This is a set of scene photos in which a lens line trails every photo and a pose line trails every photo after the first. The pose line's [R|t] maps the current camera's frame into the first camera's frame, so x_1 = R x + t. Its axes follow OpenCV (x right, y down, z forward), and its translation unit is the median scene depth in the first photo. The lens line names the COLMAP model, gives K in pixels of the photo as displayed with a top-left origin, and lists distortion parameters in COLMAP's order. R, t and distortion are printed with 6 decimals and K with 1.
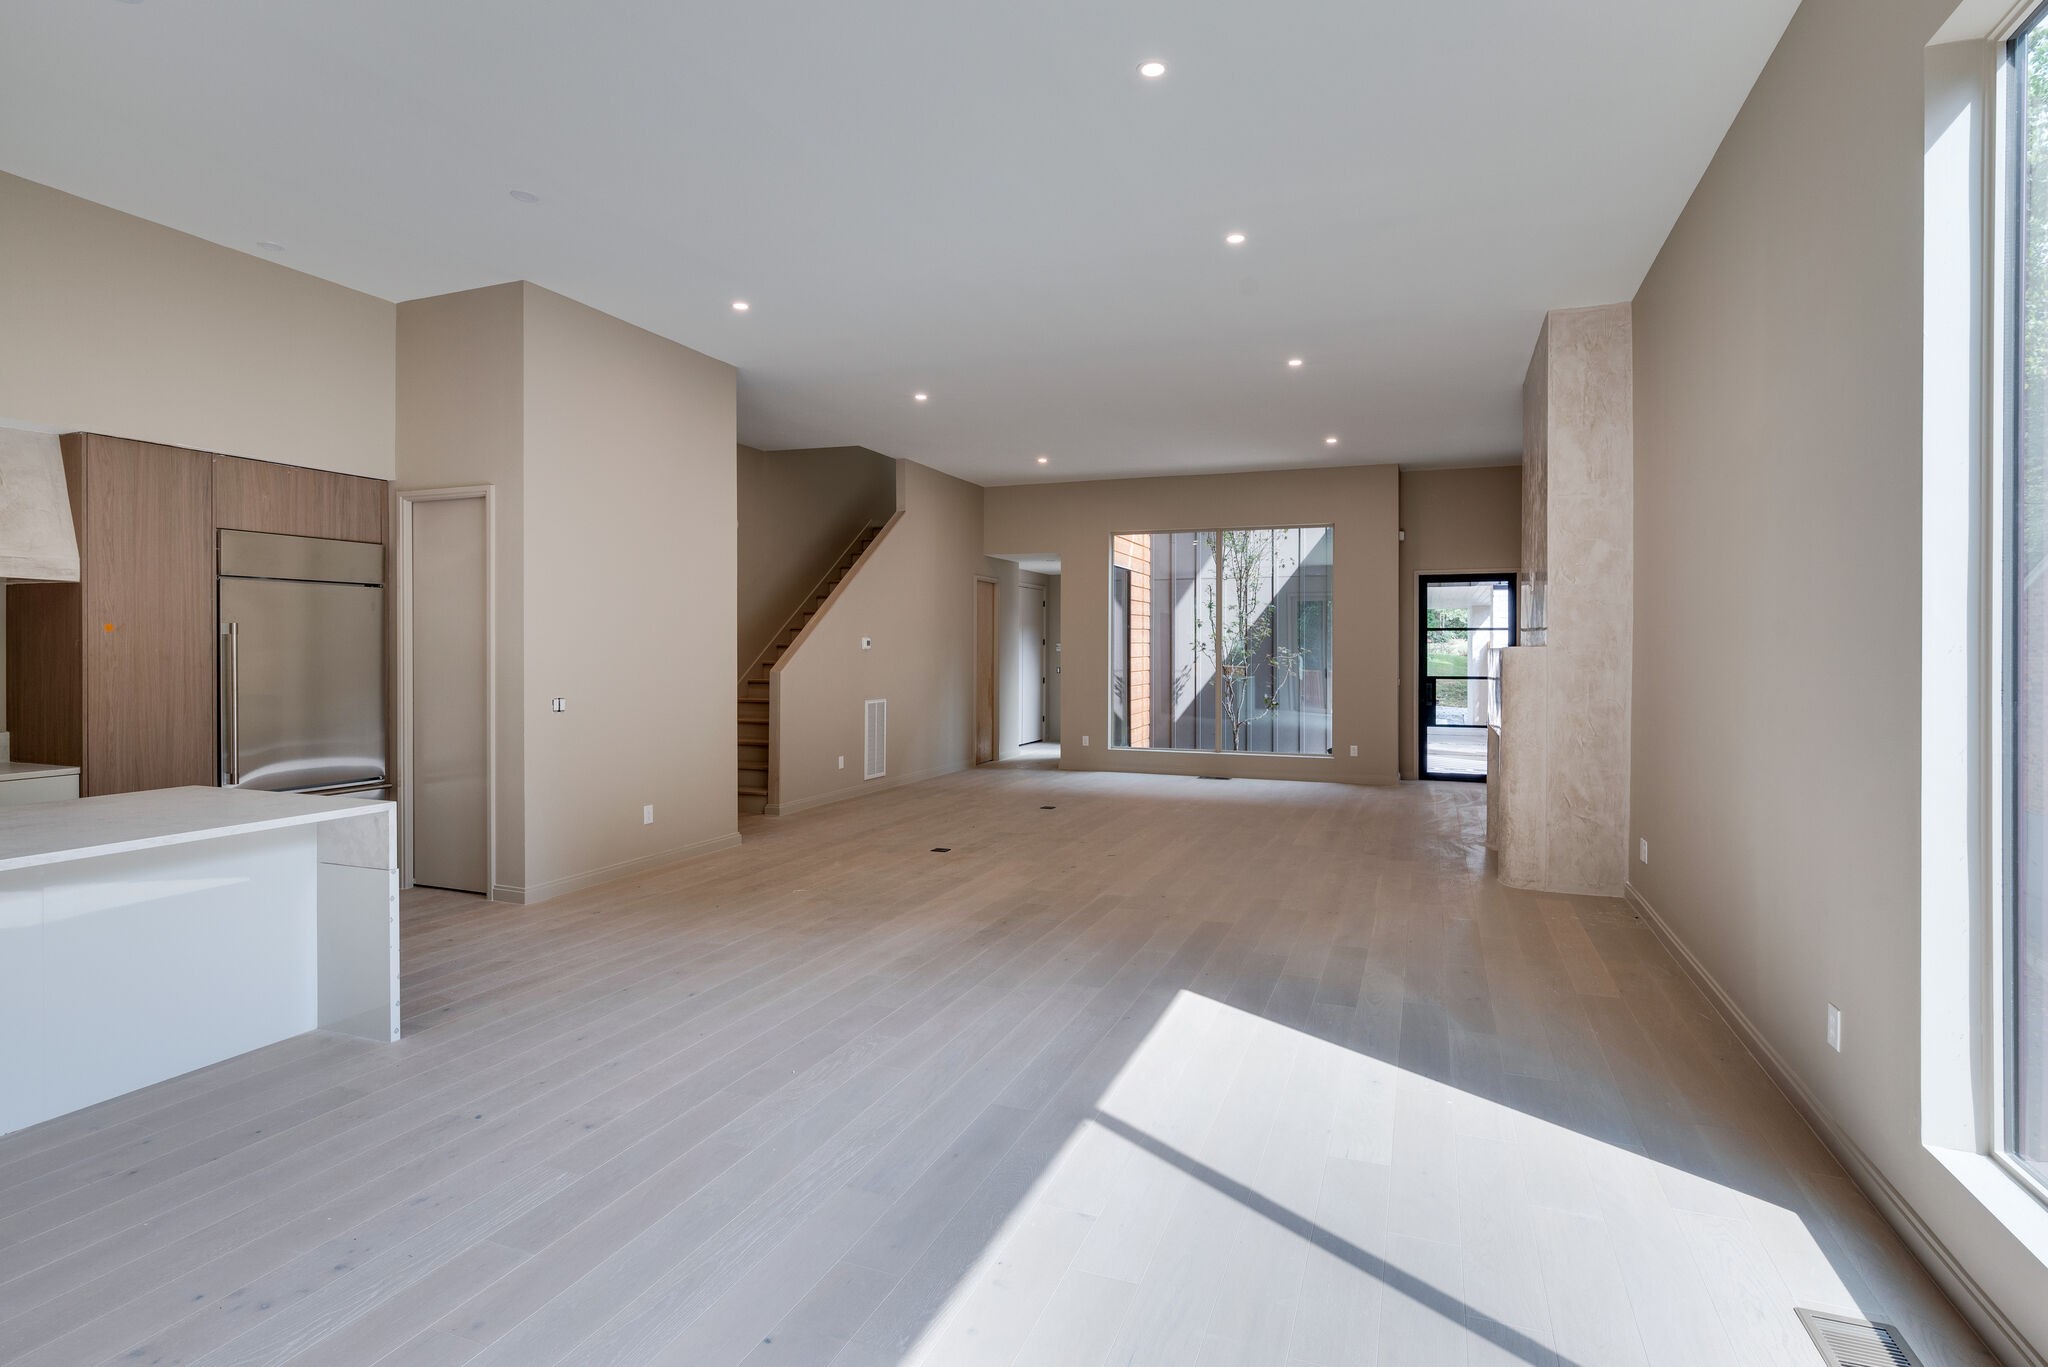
lens RADIAL K [[1029.0, 0, 1029.9], [0, 1029.0, 672.4], [0, 0, 1]] dist [0.005460, -0.000165]
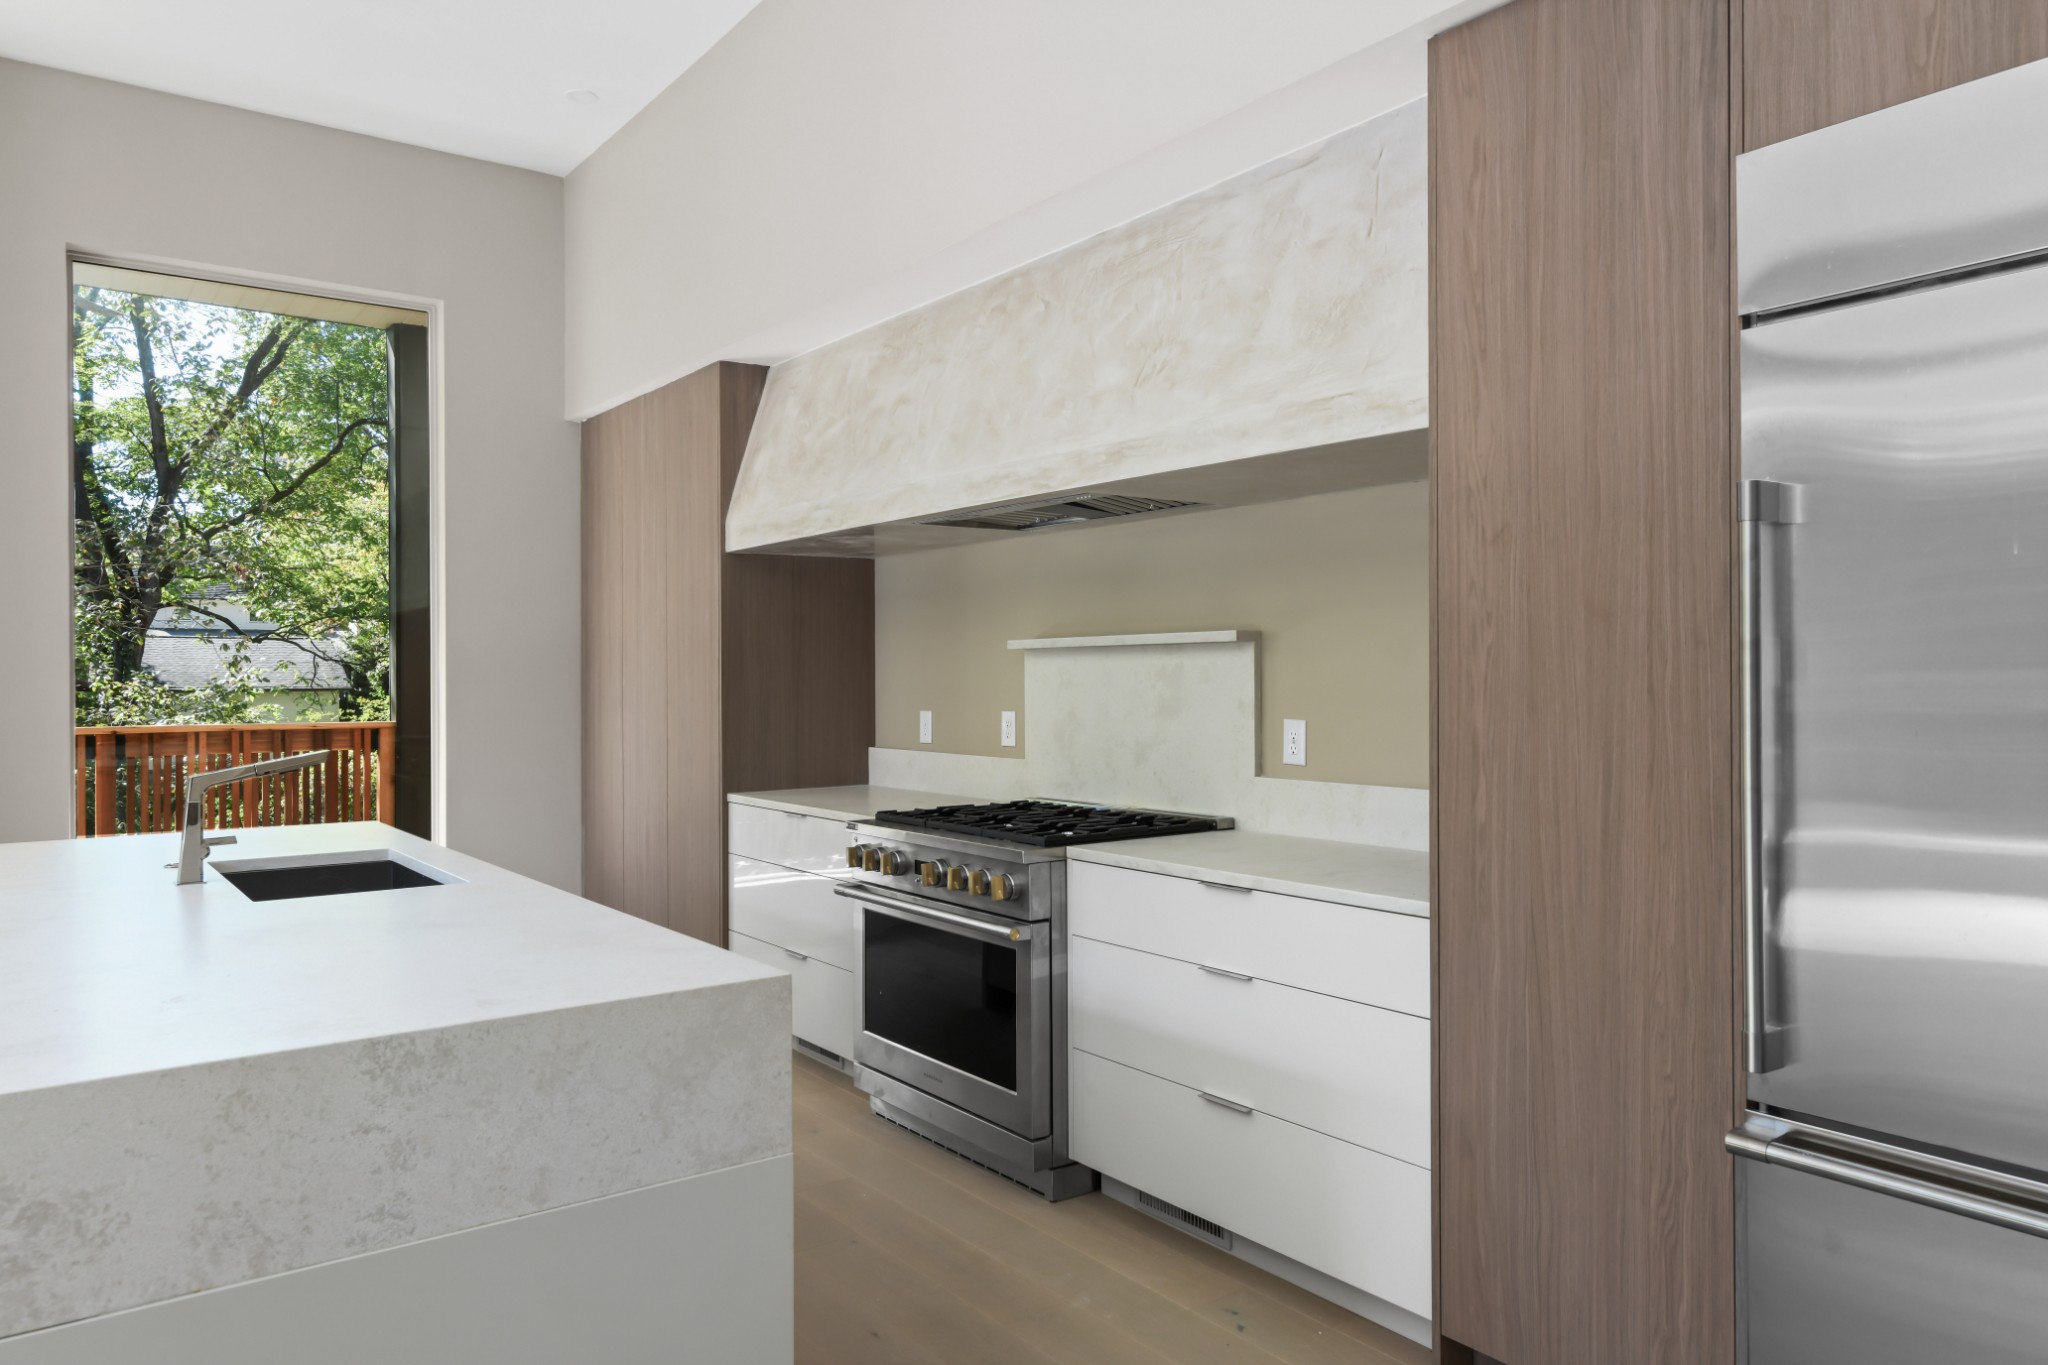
lens RADIAL K [[1391.5, 0, 1026.0], [0, 1391.5, 669.3], [0, 0, 1]] dist [0.020374, -0.001329]
pose [[-0.534989, -0.006397, -0.844835, -0.307429], [-0.015566, 0.999876, 0.002287, 0.003988], [0.844716, 0.014374, -0.535022, 0.904101]]
